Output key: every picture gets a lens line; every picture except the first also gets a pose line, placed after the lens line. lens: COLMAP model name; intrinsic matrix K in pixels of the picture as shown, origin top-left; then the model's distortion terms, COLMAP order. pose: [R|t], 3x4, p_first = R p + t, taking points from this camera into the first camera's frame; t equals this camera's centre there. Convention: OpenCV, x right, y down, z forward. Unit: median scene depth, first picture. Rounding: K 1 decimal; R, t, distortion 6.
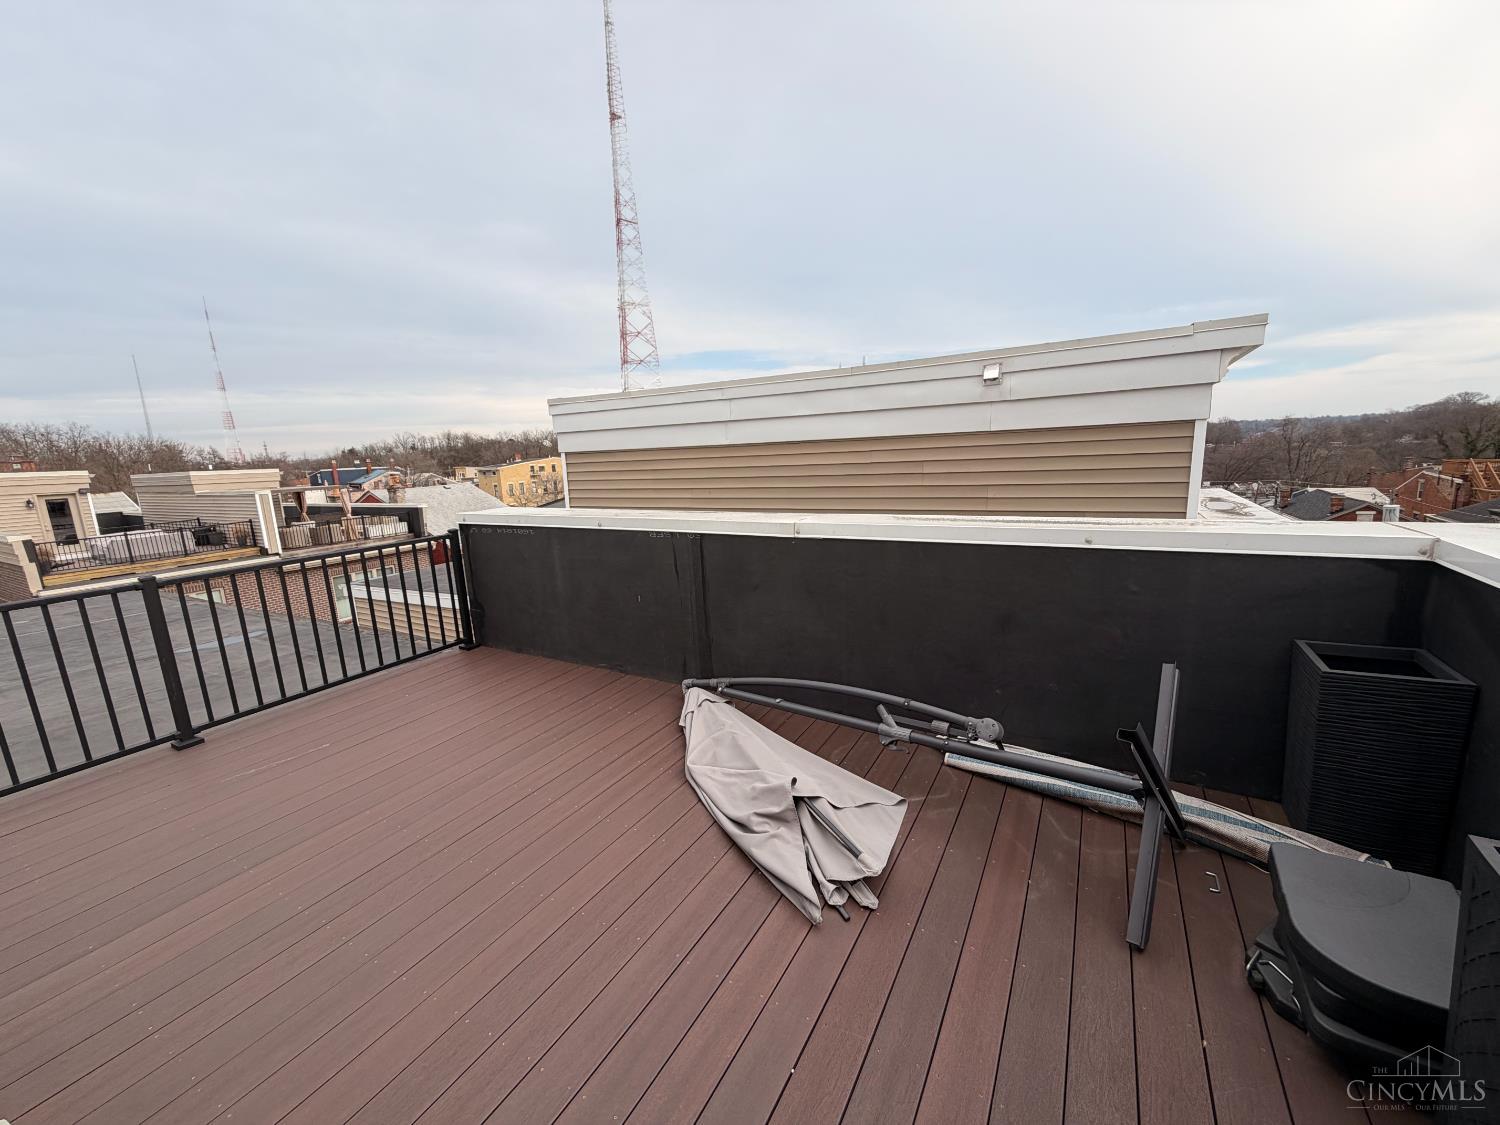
lens RADIAL K [[596.3, 0, 748.2], [0, 596.3, 566.6], [0, 0, 1]] dist [-0.002092, -0.000041]
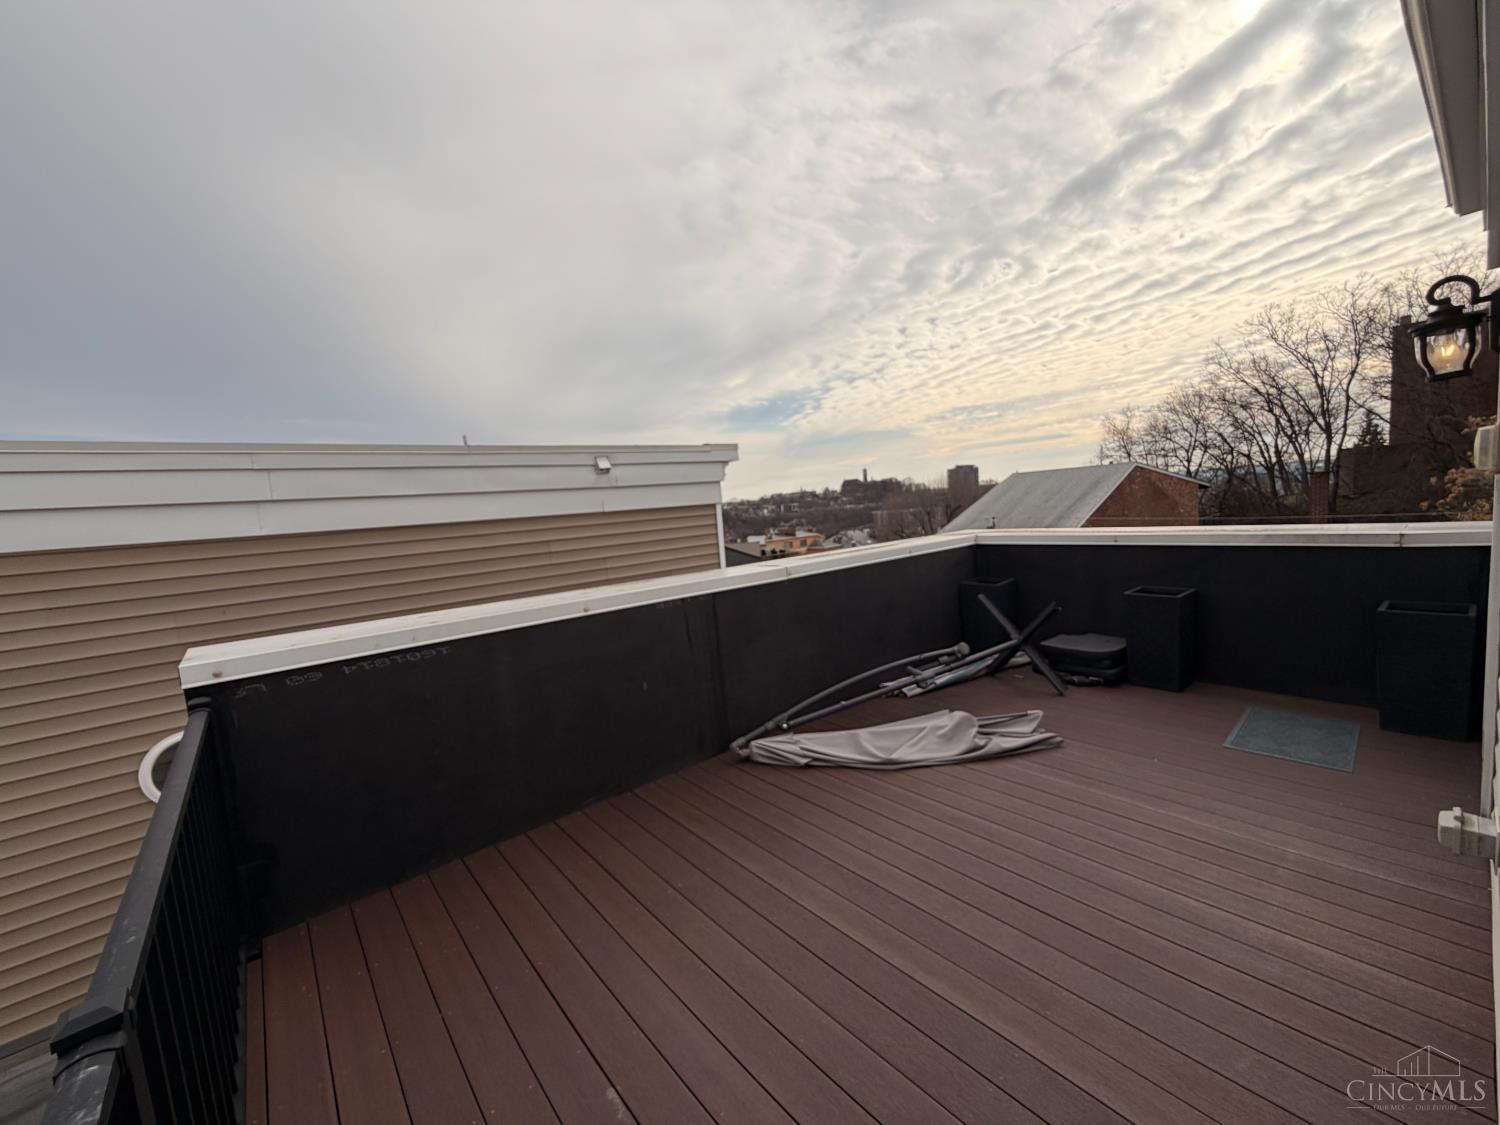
lens RADIAL K [[596.3, 0, 745.2], [0, 596.3, 570.3], [0, 0, 1]] dist [-0.002092, -0.000041]
pose [[0.343794, -0.081738, 0.935481, -1.355359], [0.238053, 0.971249, -0.002623, -0.104027], [-0.908370, 0.223595, 0.353367, 0.799280]]
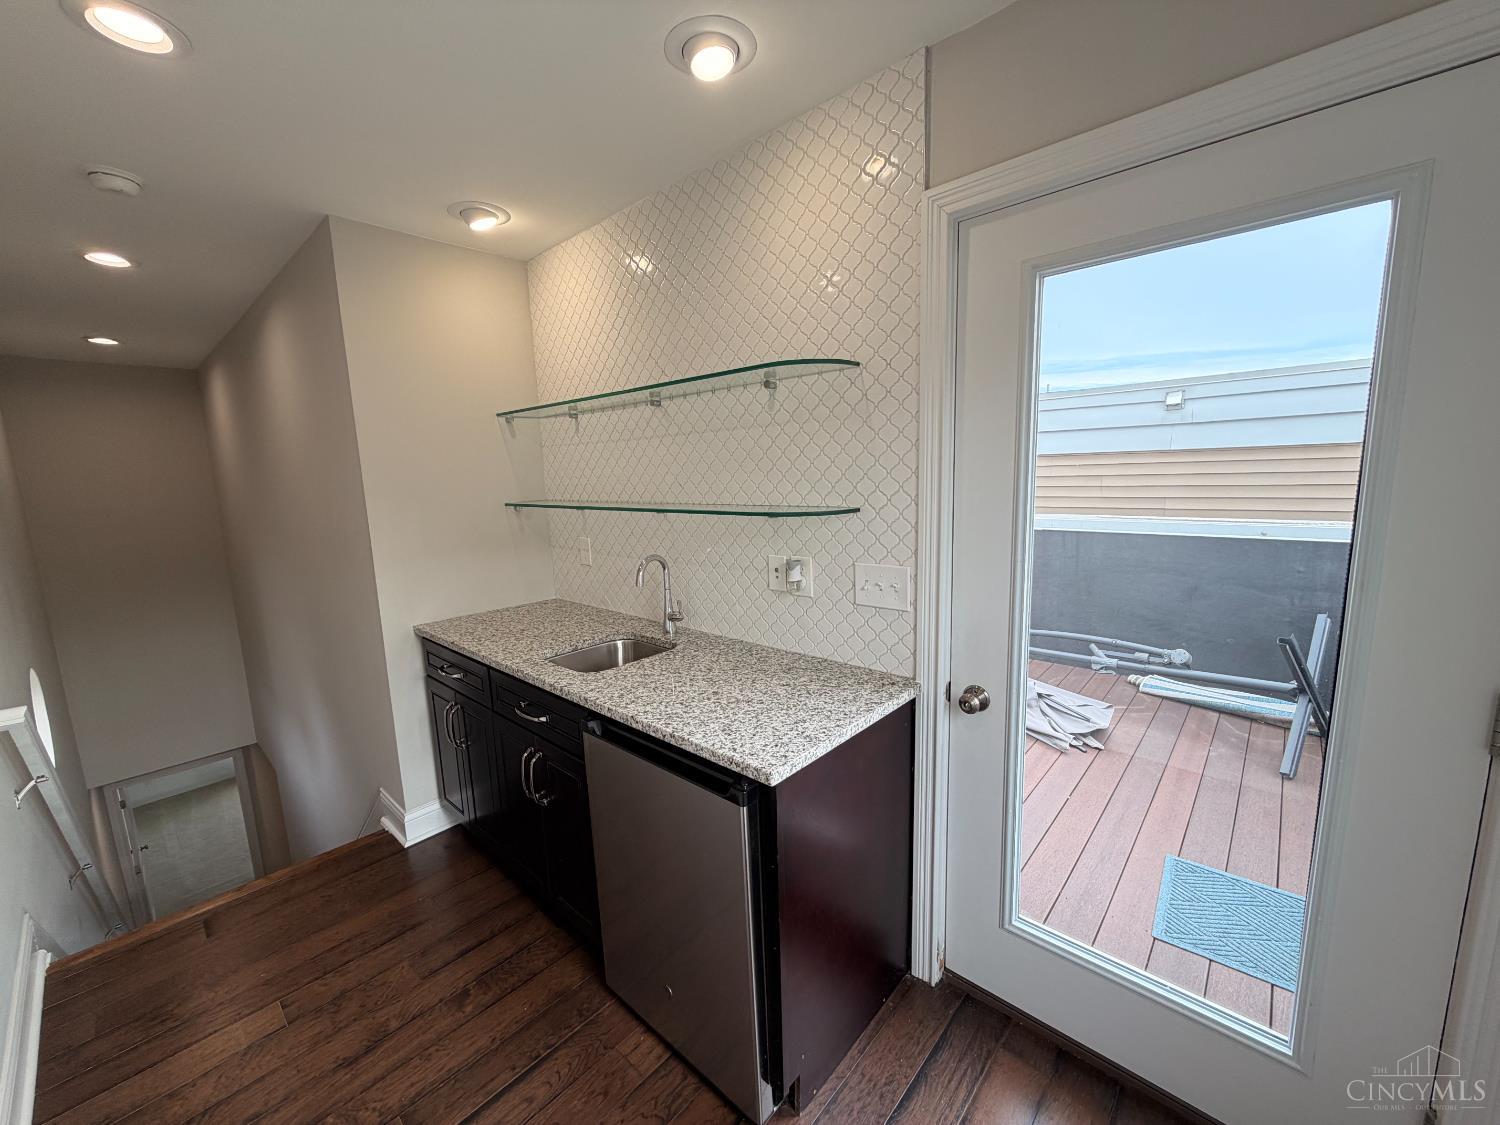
lens RADIAL K [[596.3, 0, 753.5], [0, 596.3, 567.1], [0, 0, 1]] dist [-0.002092, -0.000041]
pose [[0.979848, 0.047569, -0.193996, -0.308135], [-0.051392, 0.998570, -0.014719, 0.113498], [0.193018, 0.024393, 0.980892, -0.564704]]
